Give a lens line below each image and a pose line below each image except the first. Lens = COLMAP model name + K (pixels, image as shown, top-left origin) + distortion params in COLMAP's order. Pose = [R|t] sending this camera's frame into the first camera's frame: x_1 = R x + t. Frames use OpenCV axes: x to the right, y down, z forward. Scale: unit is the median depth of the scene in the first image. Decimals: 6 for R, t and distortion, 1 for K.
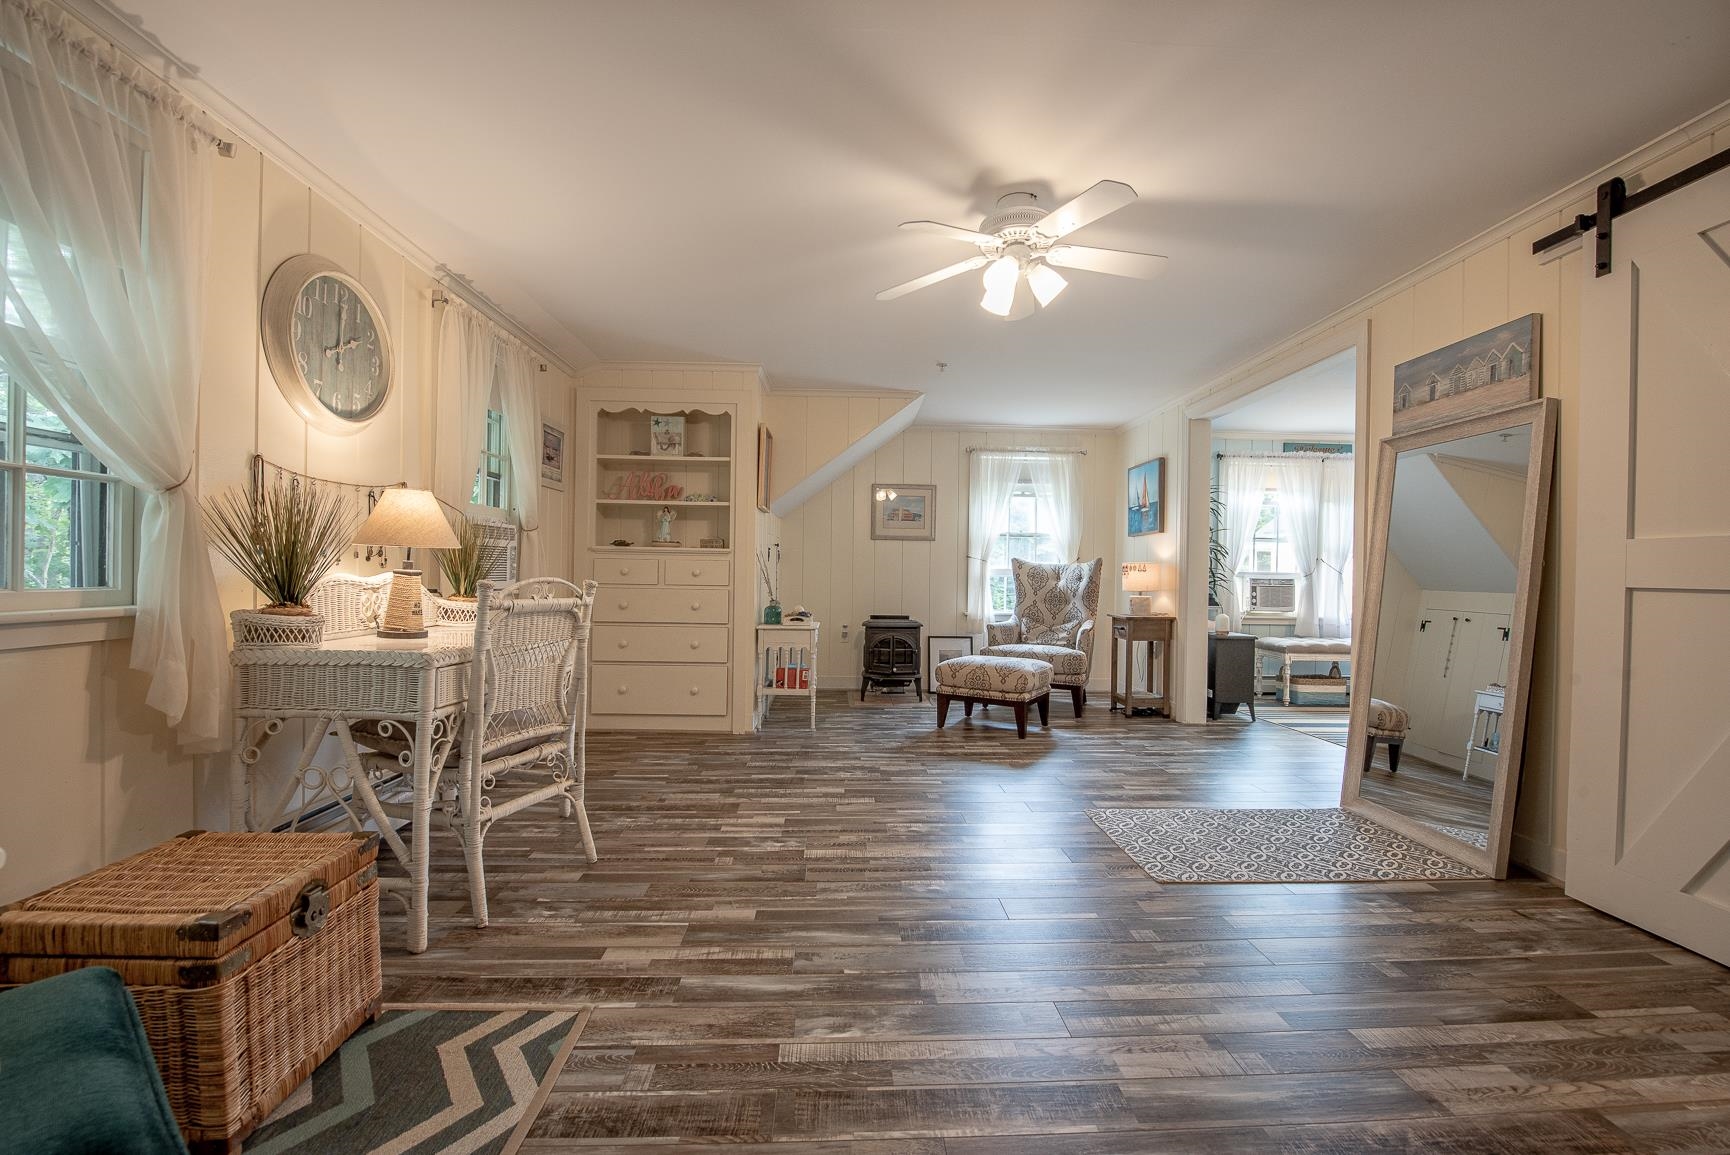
lens RADIAL K [[686.6, 0, 909.9], [0, 686.6, 580.6], [0, 0, 1]] dist [-0.012783, -0.002608]
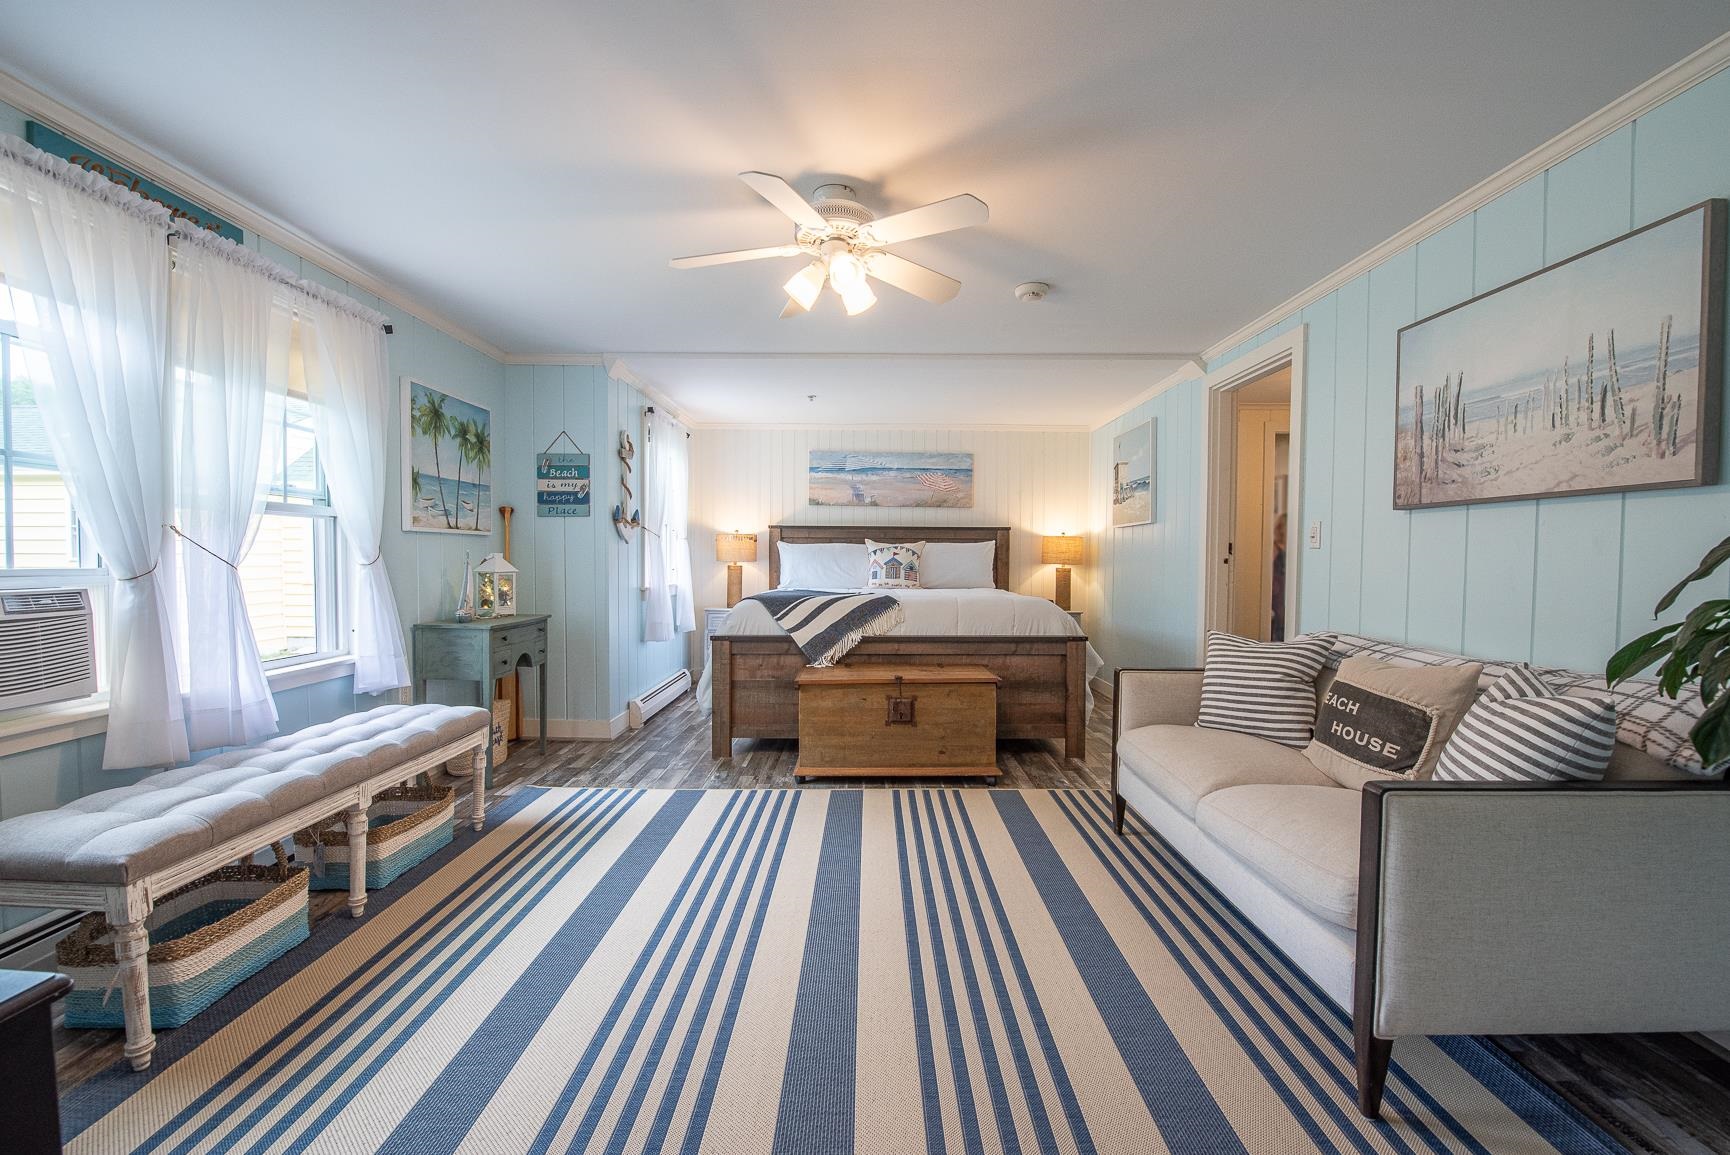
lens RADIAL K [[686.6, 0, 854.5], [0, 686.6, 583.9], [0, 0, 1]] dist [-0.012783, -0.002608]
pose [[0.084038, -0.057959, 0.994776, 0.456369], [-0.006335, 0.998256, 0.058697, -0.038995], [-0.996442, -0.011235, 0.083524, 0.992540]]
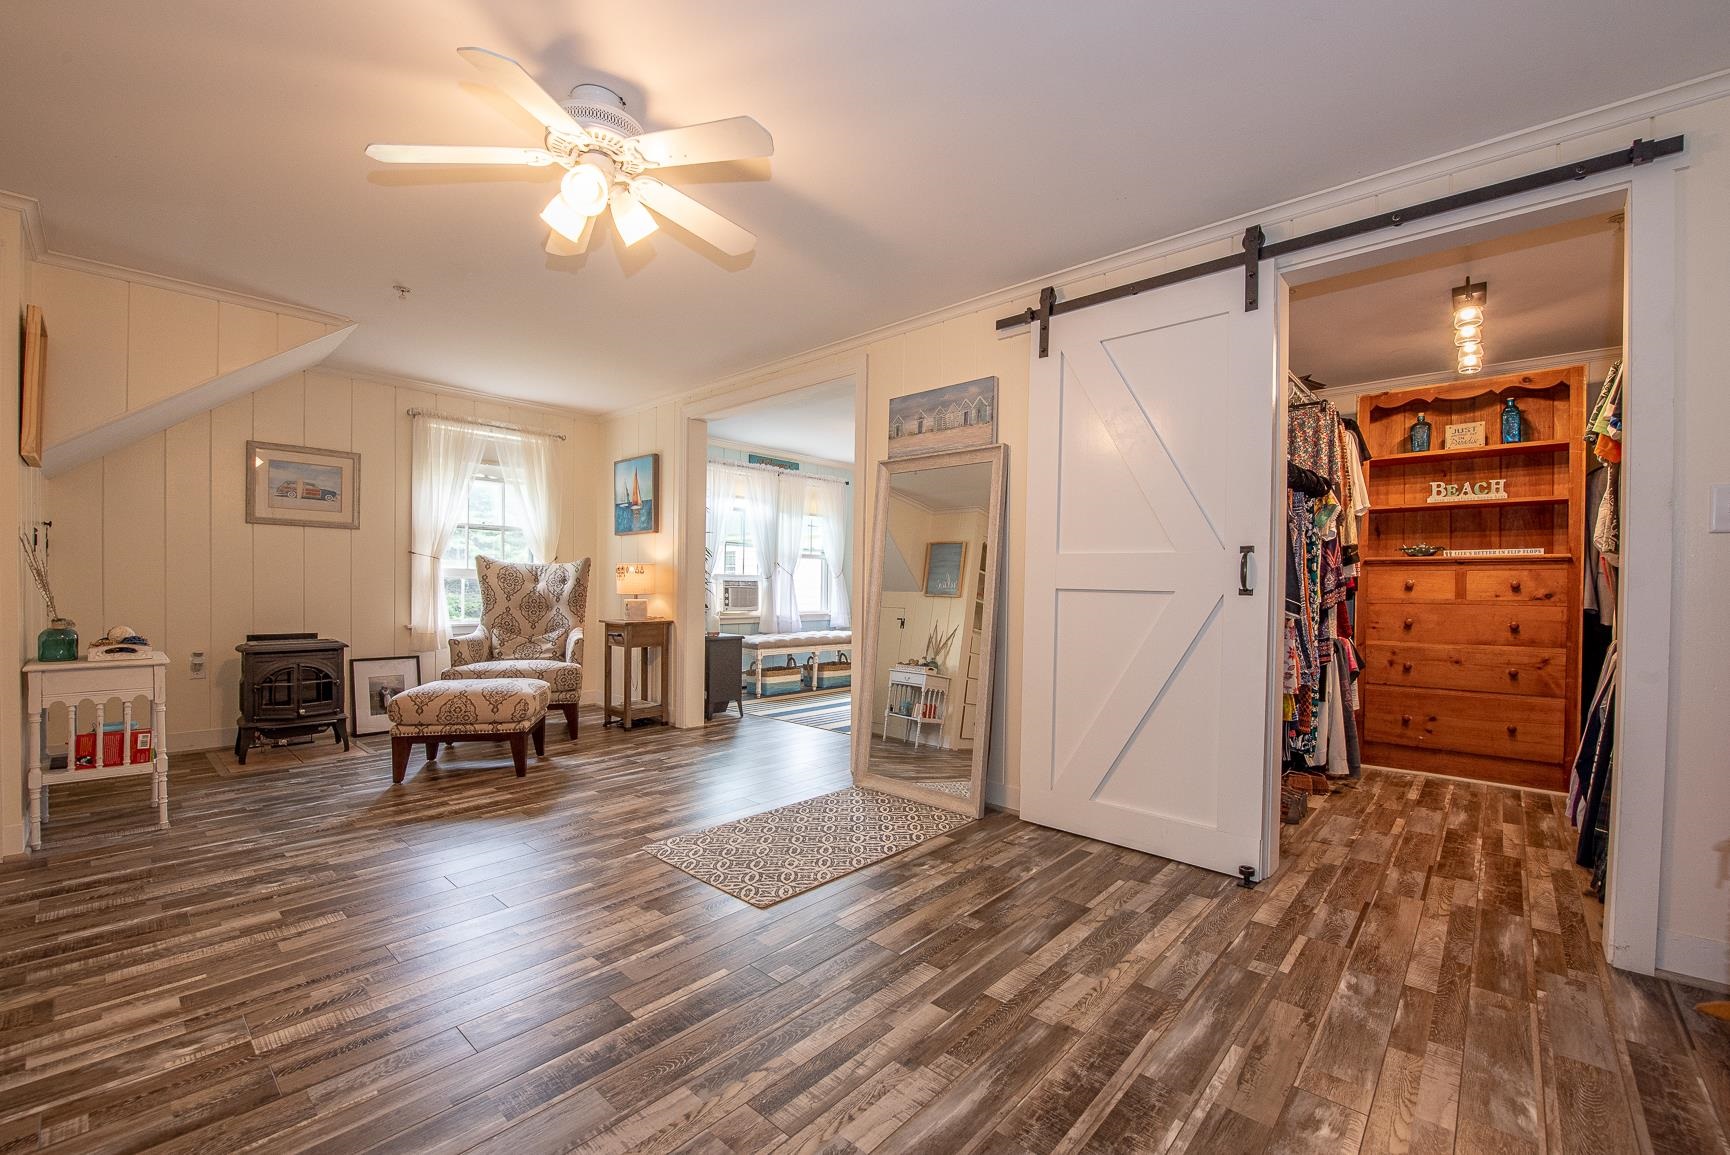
lens RADIAL K [[686.6, 0, 868.8], [0, 686.6, 595.7], [0, 0, 1]] dist [-0.012783, -0.002608]
pose [[0.727046, -0.015194, 0.686421, -0.096210], [0.000628, 0.999769, 0.021464, -0.003109], [-0.686589, -0.015174, 0.726888, 0.129814]]
